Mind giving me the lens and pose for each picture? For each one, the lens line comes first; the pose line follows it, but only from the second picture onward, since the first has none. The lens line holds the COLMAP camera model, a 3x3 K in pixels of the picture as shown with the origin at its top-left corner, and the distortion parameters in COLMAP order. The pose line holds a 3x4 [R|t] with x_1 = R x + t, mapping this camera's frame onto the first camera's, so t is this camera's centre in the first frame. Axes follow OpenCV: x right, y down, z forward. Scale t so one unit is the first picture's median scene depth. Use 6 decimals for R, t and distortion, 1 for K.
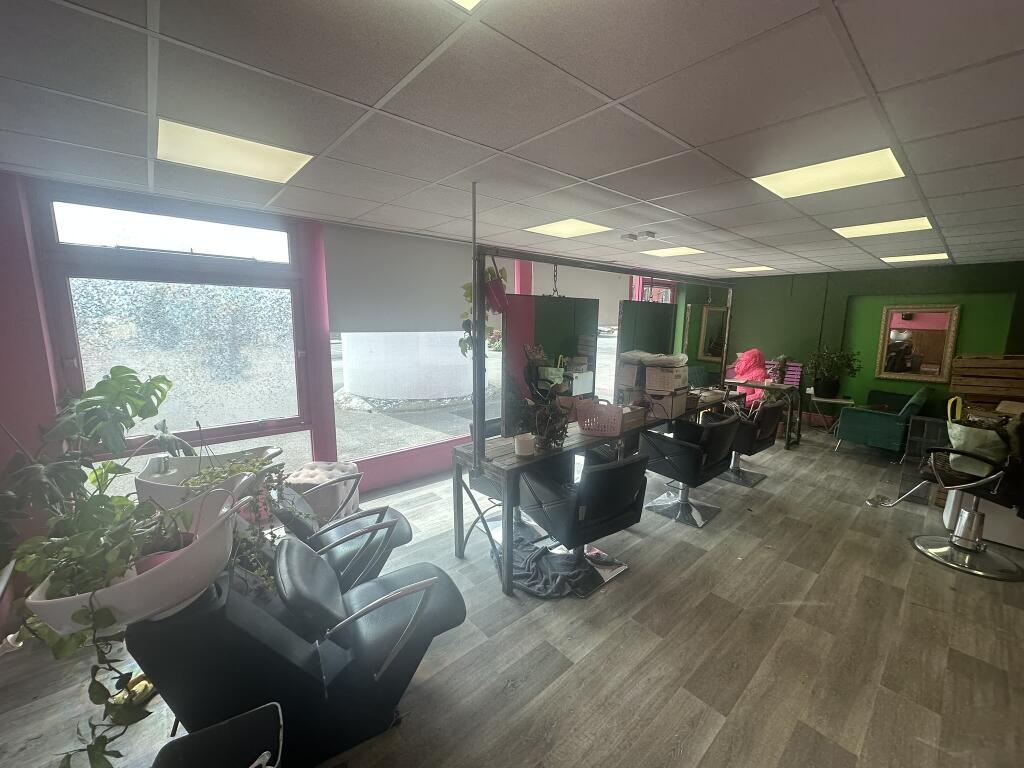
lens RADIAL K [[427.2, 0, 490.5], [0, 427.2, 376.2], [0, 0, 1]] dist [0.002165, 0.000445]
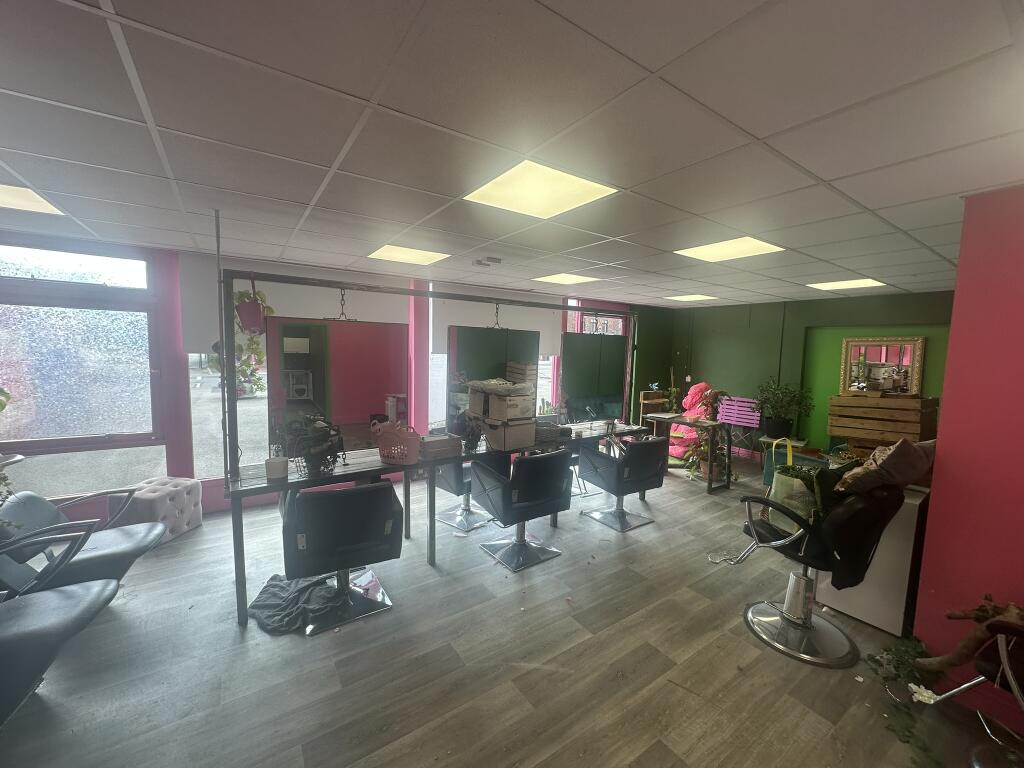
lens RADIAL K [[411.0, 0, 512.0], [0, 411.0, 384.0], [0, 0, 1]] dist [-0.002459, -0.000188]
pose [[0.992116, 0.026501, -0.122488, 0.553837], [-0.034379, 0.997443, -0.062660, 0.008700], [0.120514, 0.066377, 0.990490, 0.093816]]
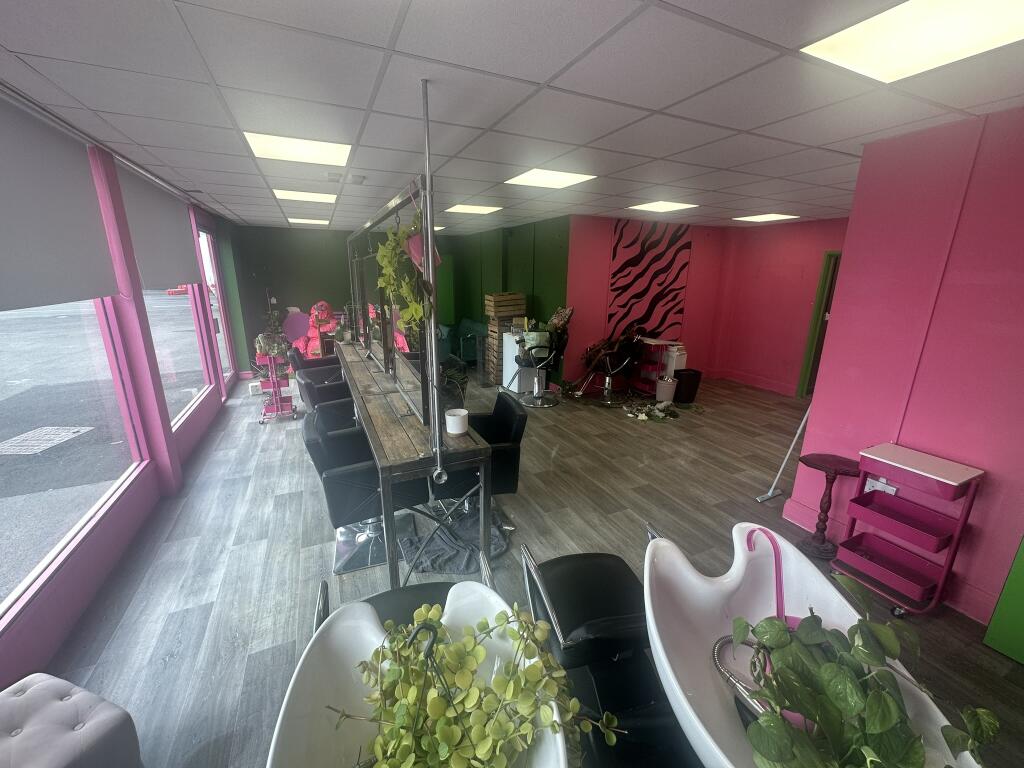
lens RADIAL K [[411.0, 0, 512.0], [0, 411.0, 384.0], [0, 0, 1]] dist [-0.002459, -0.000188]
pose [[0.272610, -0.263370, 0.925376, -0.544747], [0.133753, 0.962839, 0.234629, -0.093182], [-0.952782, 0.059810, 0.297706, 0.479108]]
